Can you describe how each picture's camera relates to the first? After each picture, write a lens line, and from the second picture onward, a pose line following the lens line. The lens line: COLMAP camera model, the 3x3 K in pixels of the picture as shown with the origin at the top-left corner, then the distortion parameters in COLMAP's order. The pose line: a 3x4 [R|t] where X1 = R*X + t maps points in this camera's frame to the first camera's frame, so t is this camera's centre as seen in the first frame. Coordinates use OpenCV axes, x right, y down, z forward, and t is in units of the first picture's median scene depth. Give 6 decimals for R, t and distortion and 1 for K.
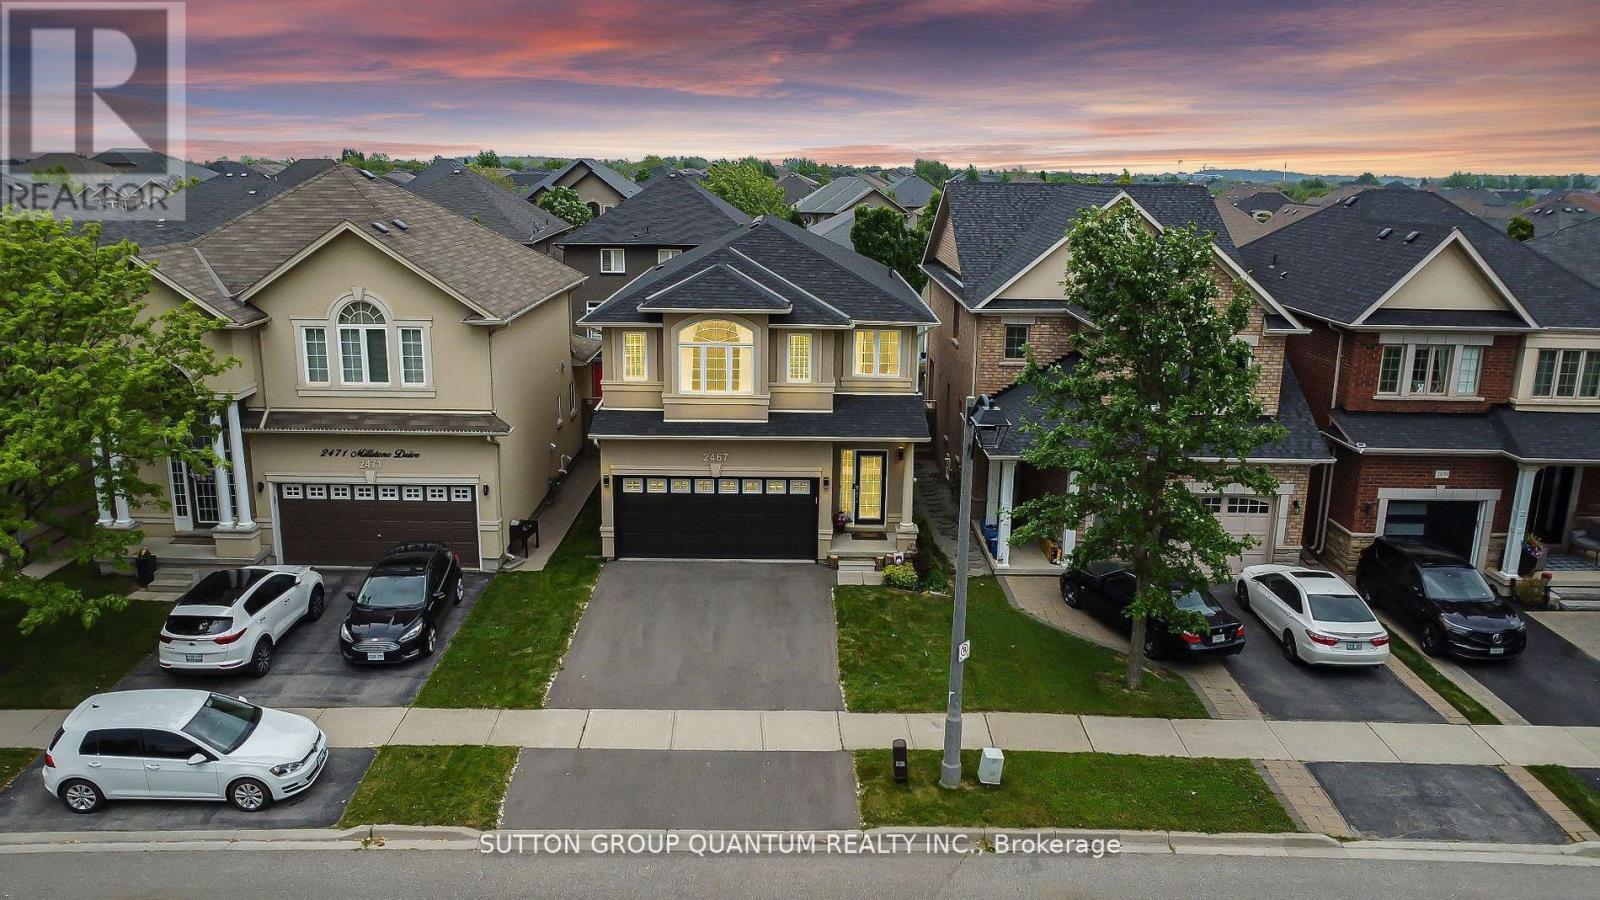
lens RADIAL K [[1171.9, 0, 800.0], [0, 1171.9, 450.0], [0, 0, 1]] dist [-0.002276, -0.000271]
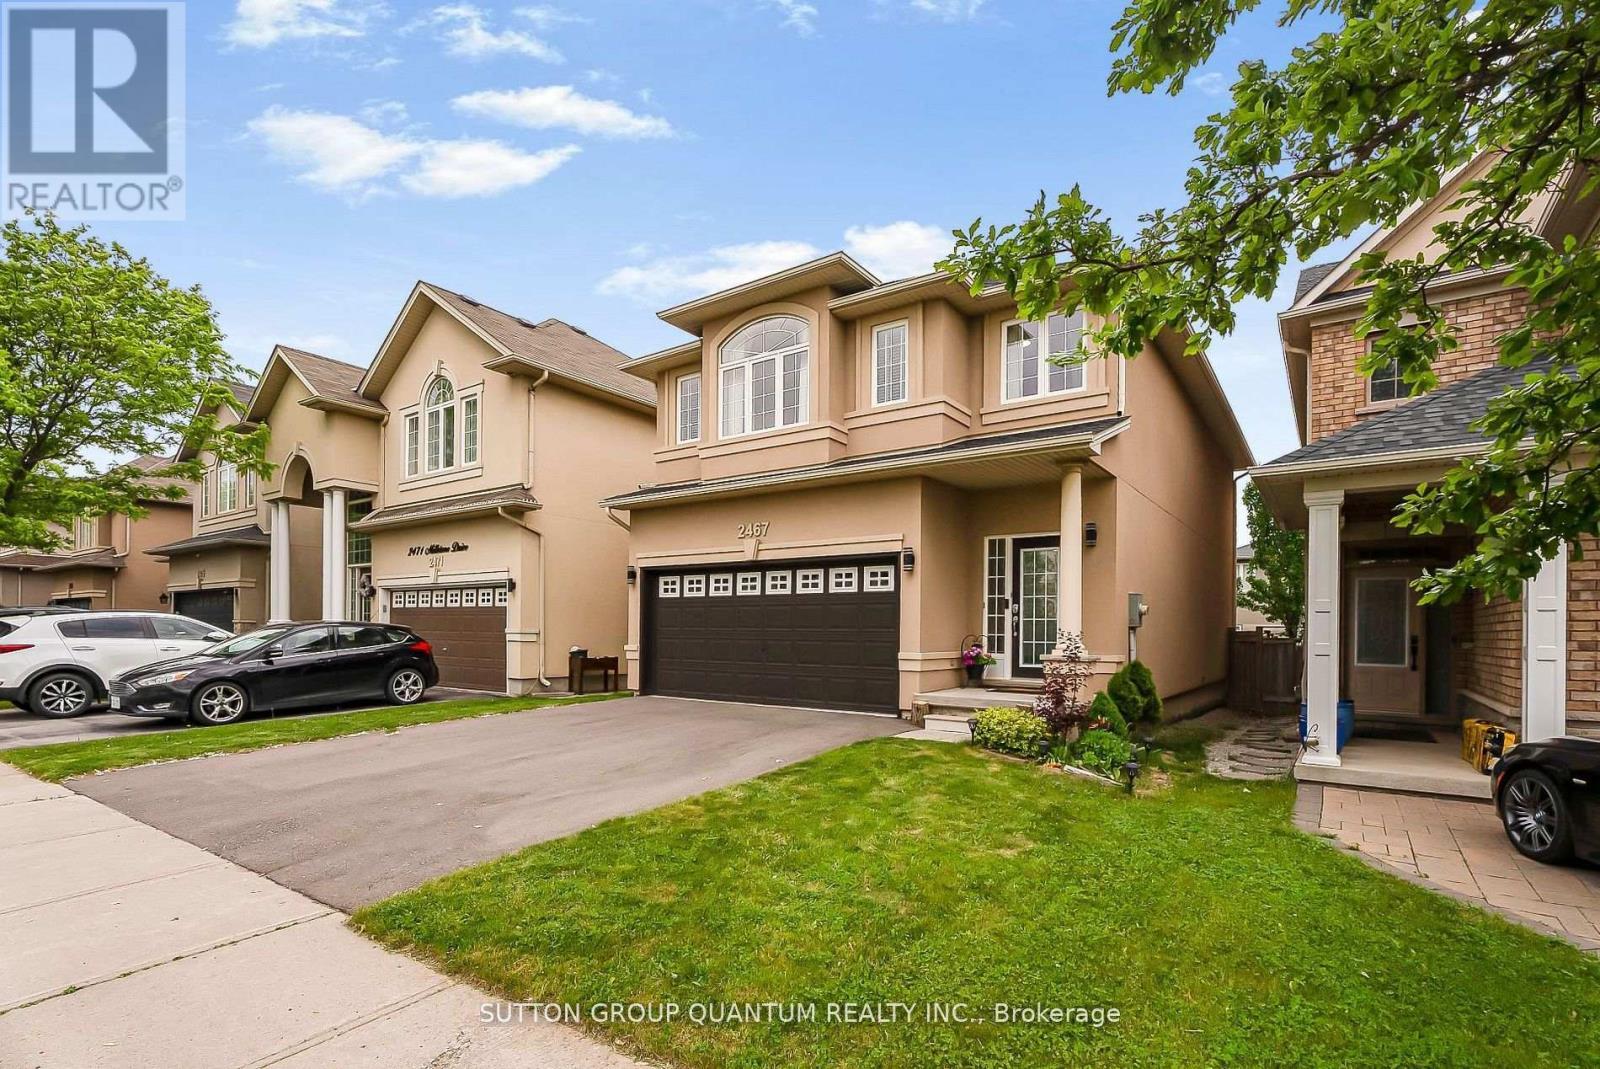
lens RADIAL K [[755.6, 0, 805.3], [0, 755.6, 629.5], [0, 0, 1]] dist [0.003266, 0.000204]
pose [[0.812908, -0.010015, -0.582306, 0.187530], [-0.135873, 0.968999, -0.206347, 0.138370], [0.566321, 0.246861, 0.786346, 0.702735]]
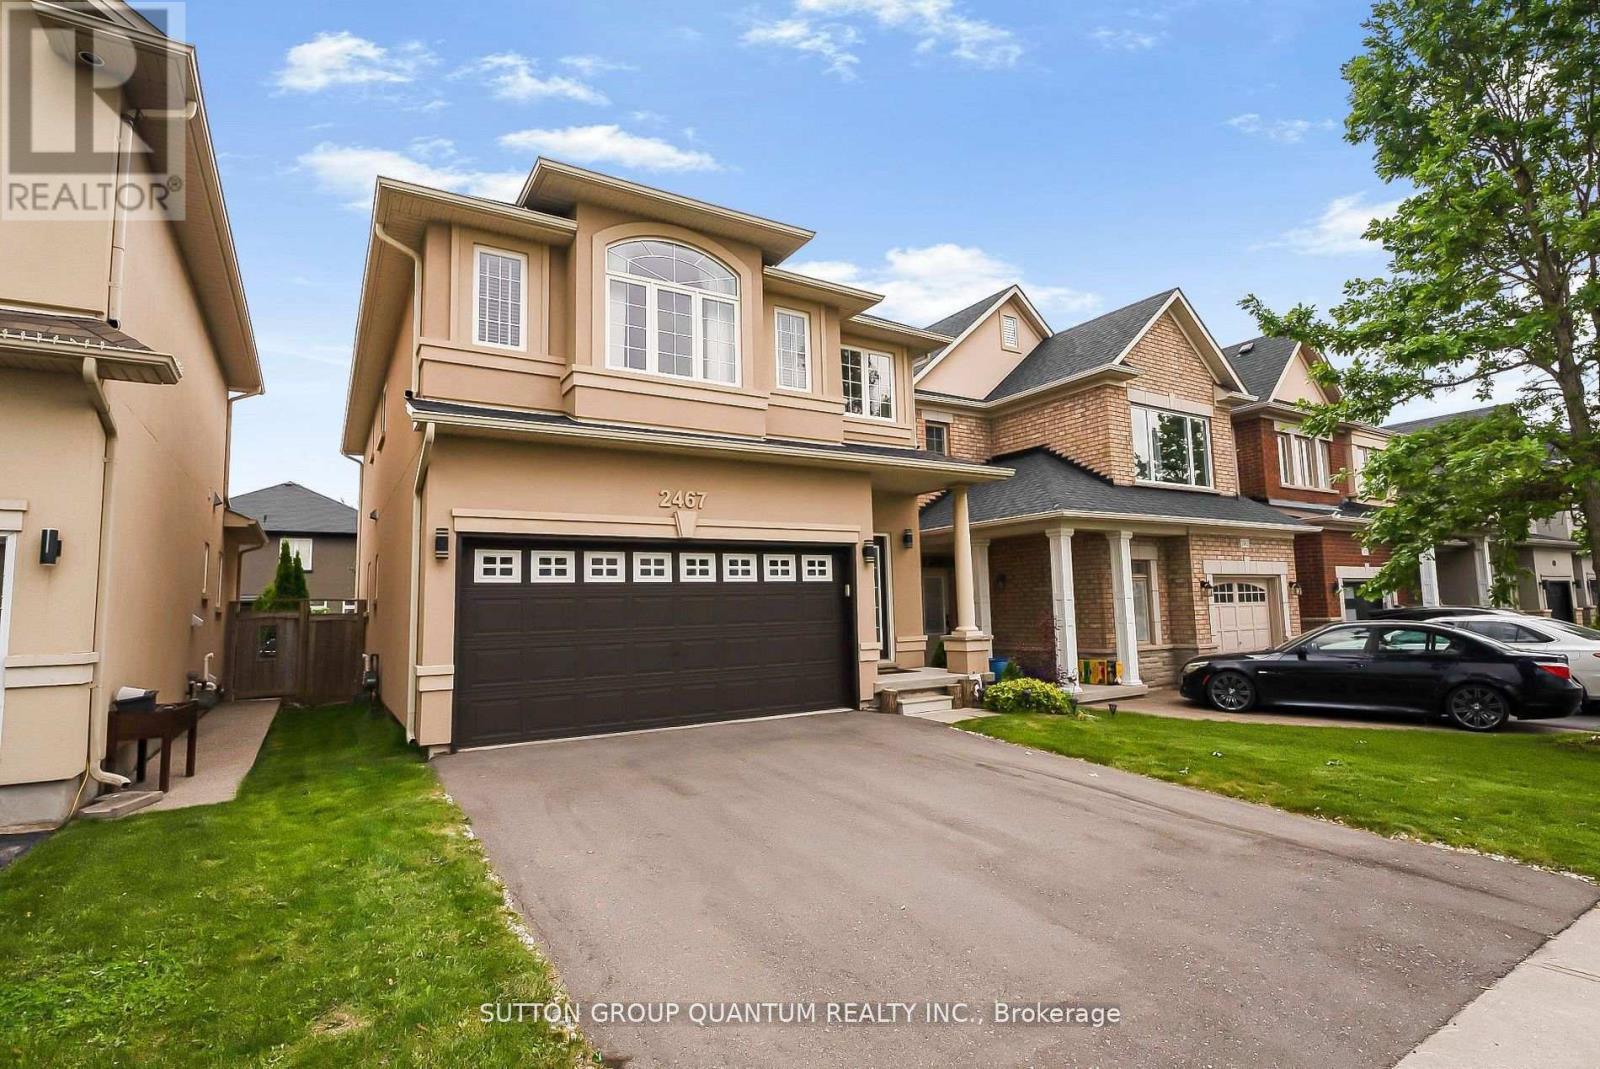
lens RADIAL K [[786.8, 0, 800.0], [0, 786.8, 534.5], [0, 0, 1]] dist [-0.013319, 0.008631]
pose [[0.855939, 0.011098, 0.516958, -0.199000], [0.163728, 0.942510, -0.291322, 0.123709], [-0.490471, 0.333994, 0.804914, 0.711263]]
